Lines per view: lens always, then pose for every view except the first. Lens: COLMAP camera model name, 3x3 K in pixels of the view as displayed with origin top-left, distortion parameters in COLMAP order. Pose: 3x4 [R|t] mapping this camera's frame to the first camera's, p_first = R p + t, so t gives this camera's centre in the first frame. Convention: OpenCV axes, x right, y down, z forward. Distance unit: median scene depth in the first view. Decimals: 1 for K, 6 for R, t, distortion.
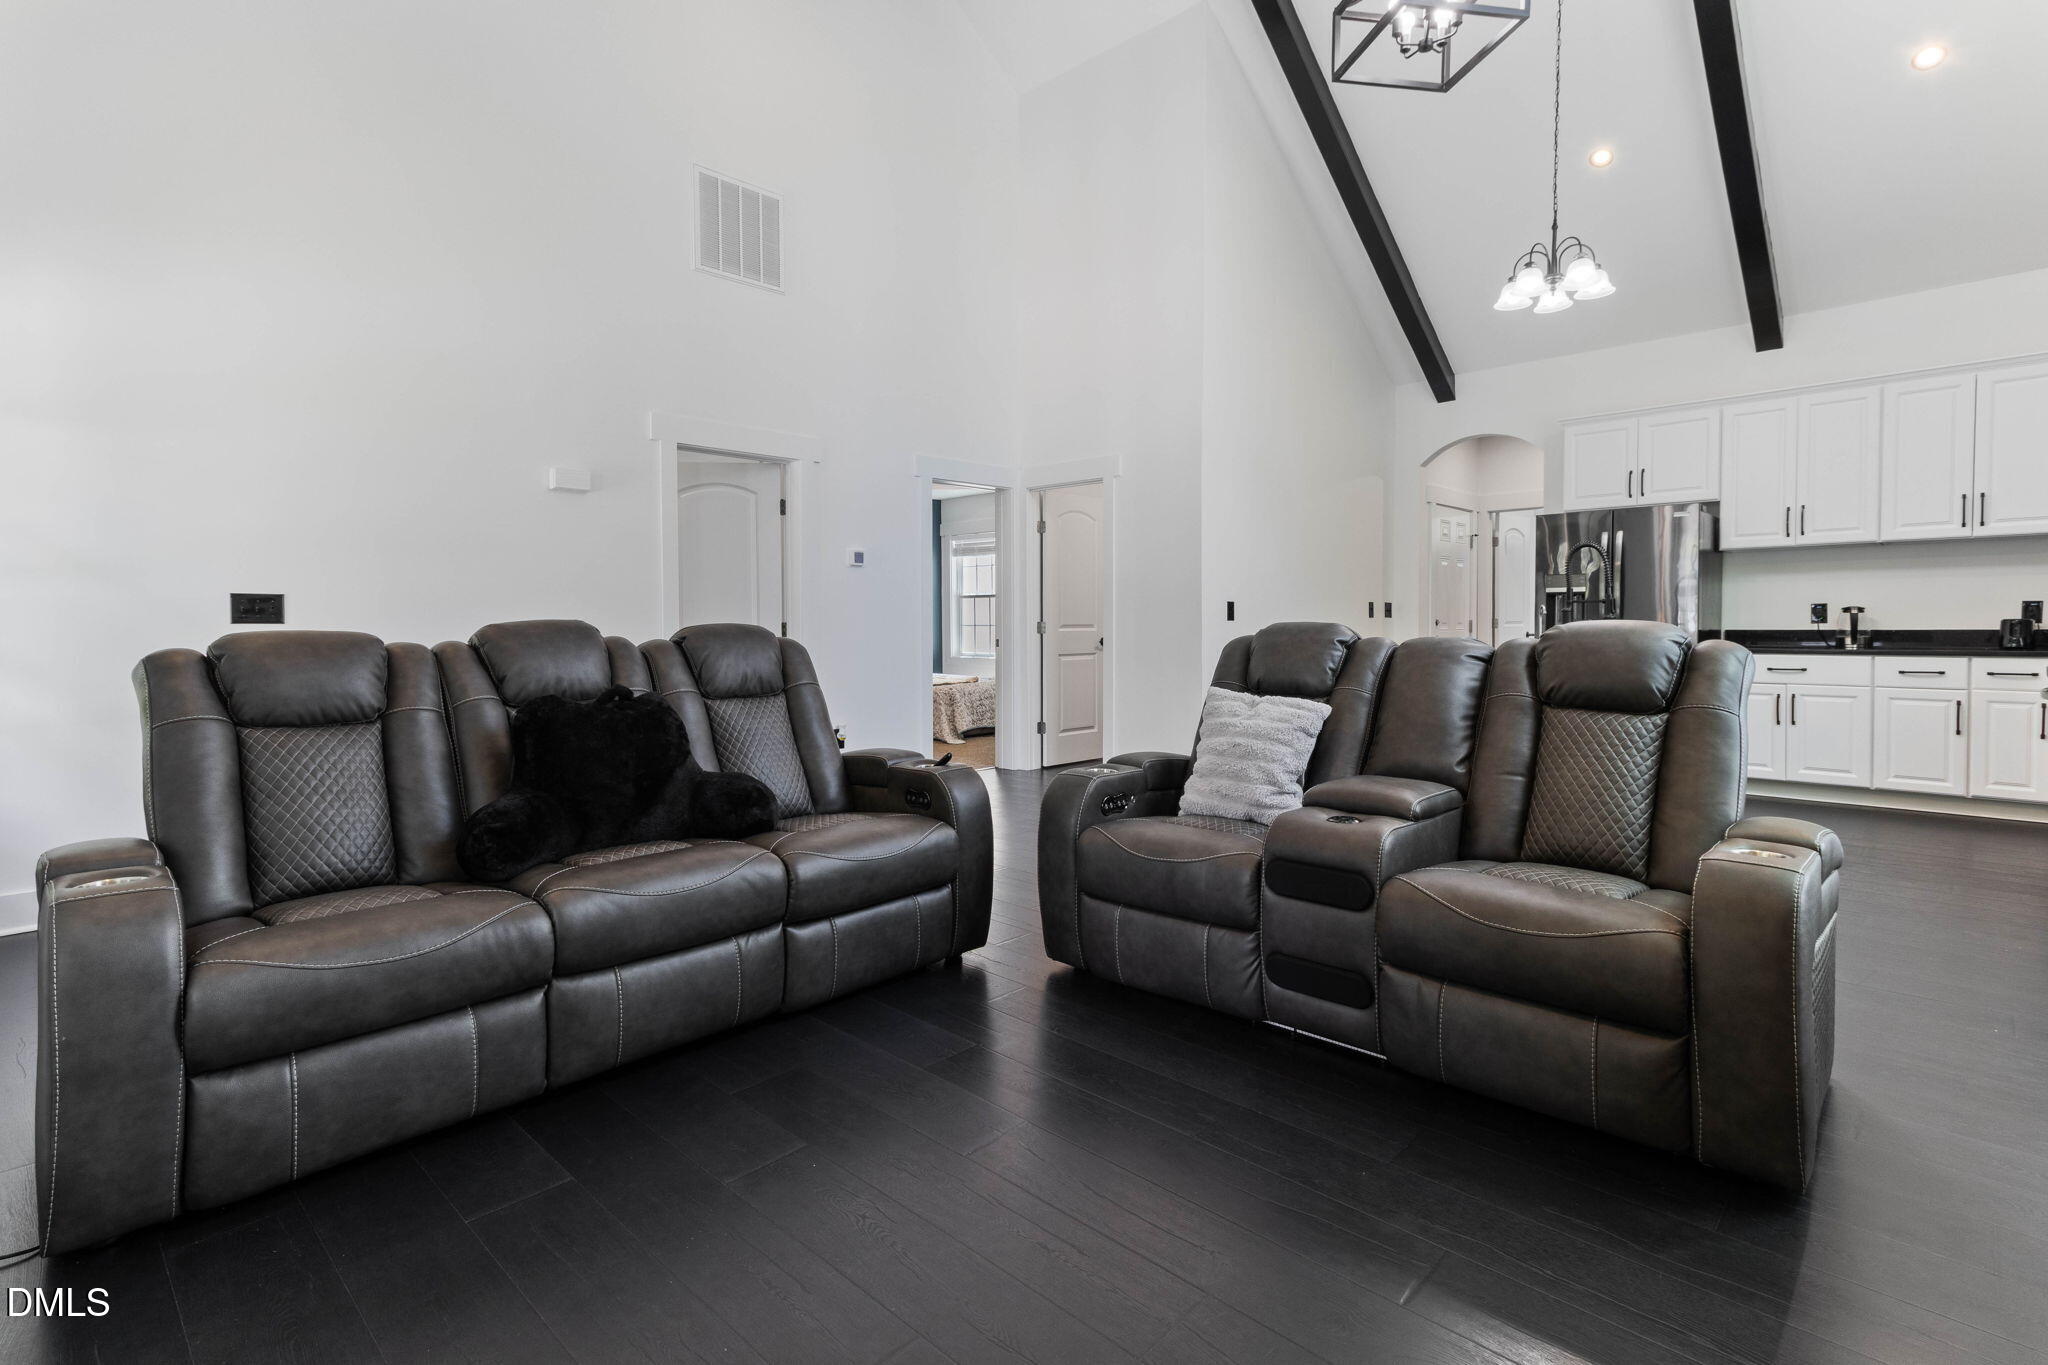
lens RADIAL K [[978.9, 0, 1052.3], [0, 978.9, 649.9], [0, 0, 1]] dist [0.020948, 0.002037]
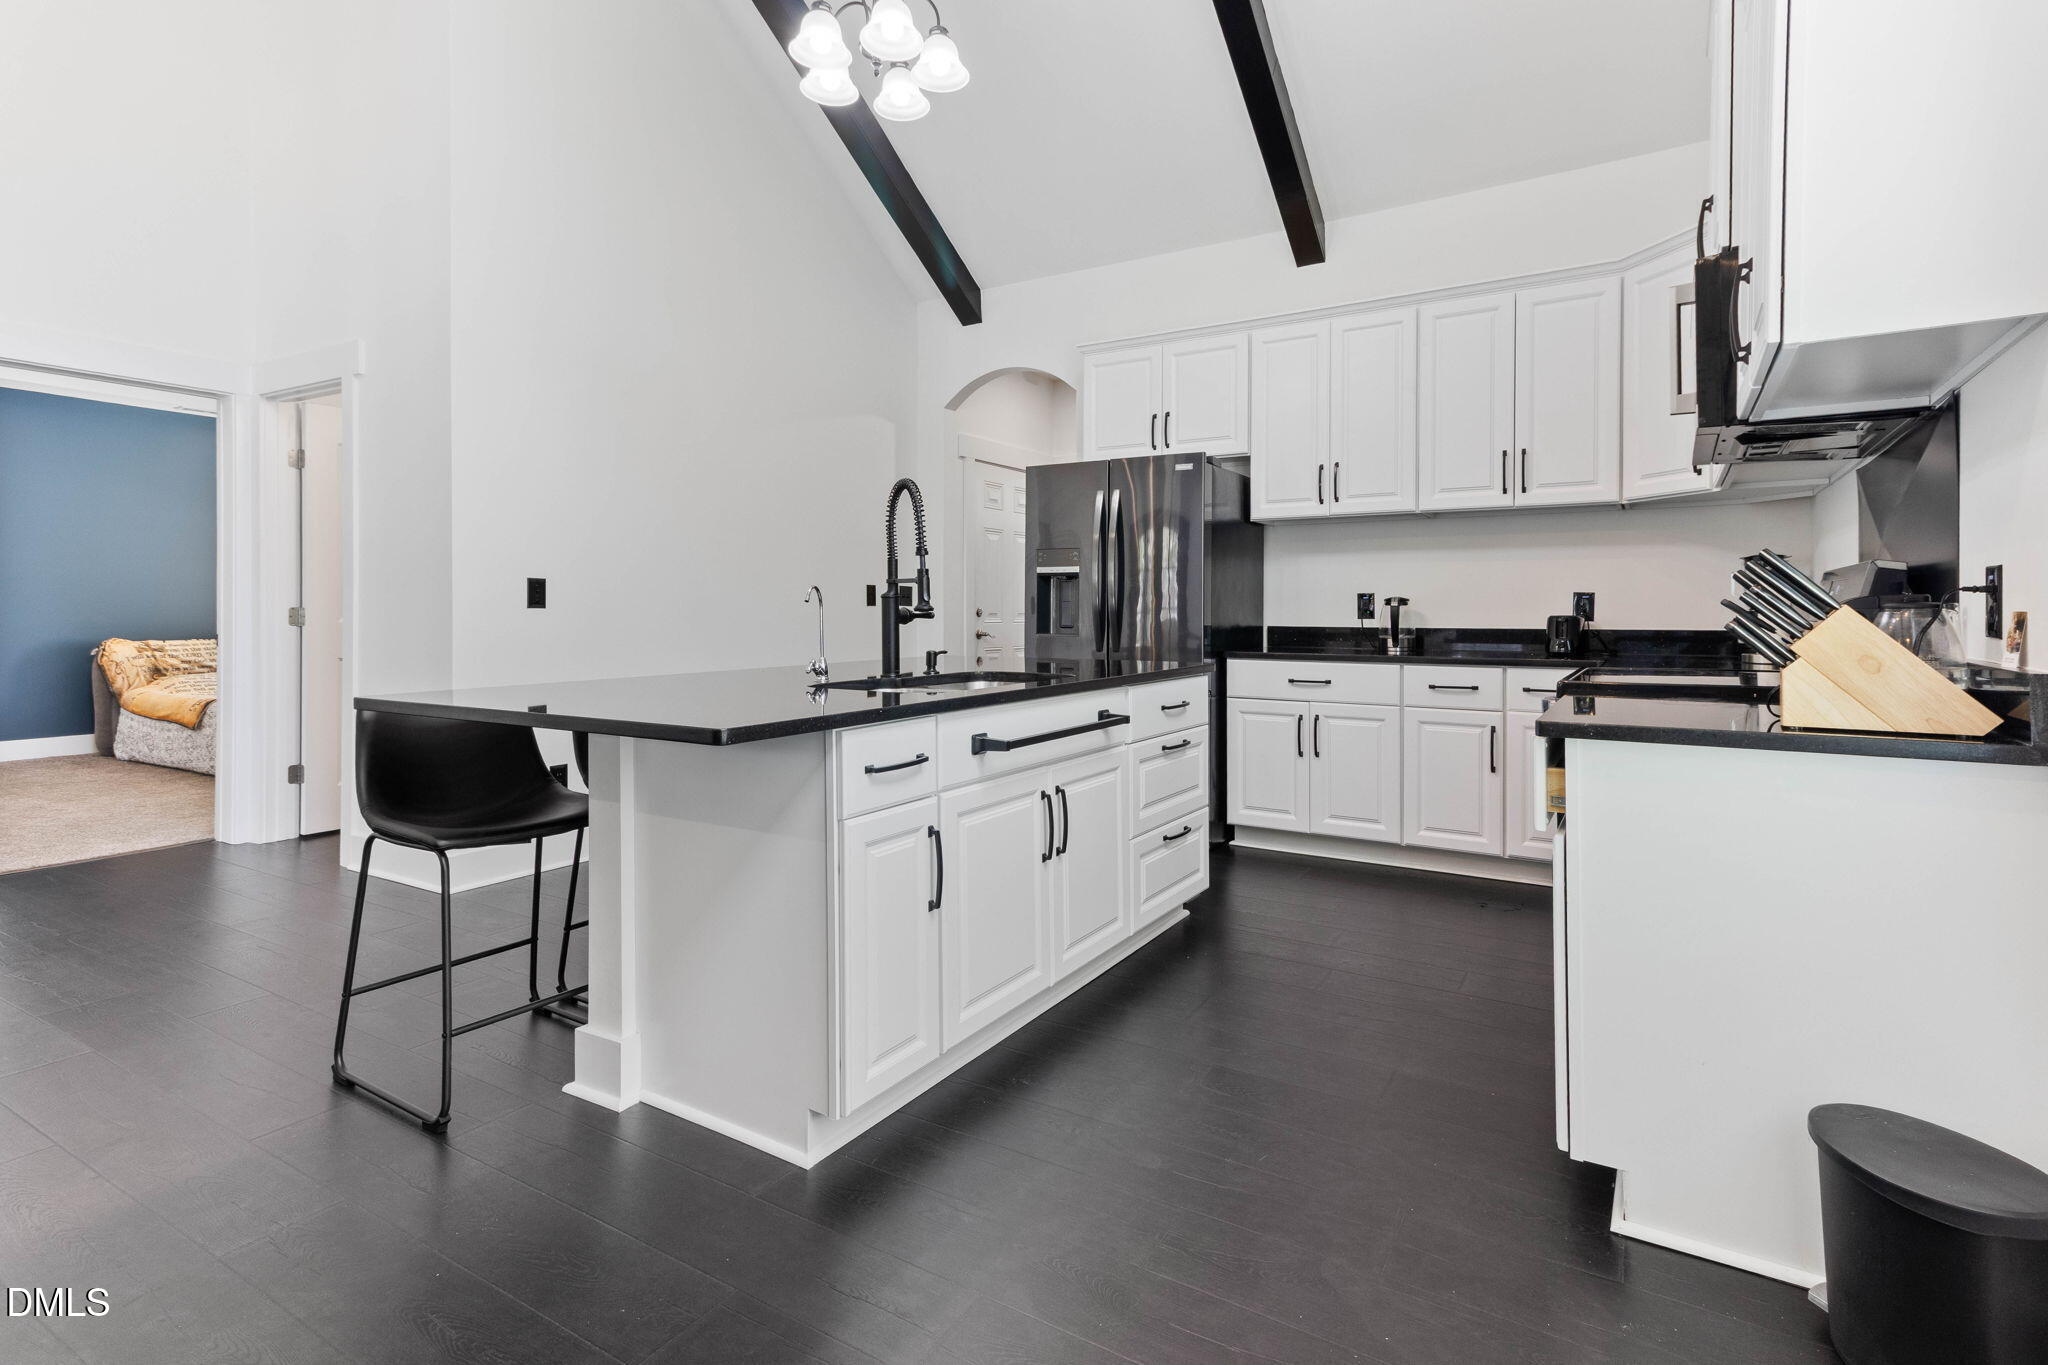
lens RADIAL K [[978.9, 0, 1057.4], [0, 978.9, 611.9], [0, 0, 1]] dist [0.020948, 0.002037]
pose [[0.979817, 0.007691, 0.199746, 0.405504], [-0.002877, 0.999699, -0.024383, -0.013553], [-0.199874, 0.023317, 0.979544, 0.317975]]
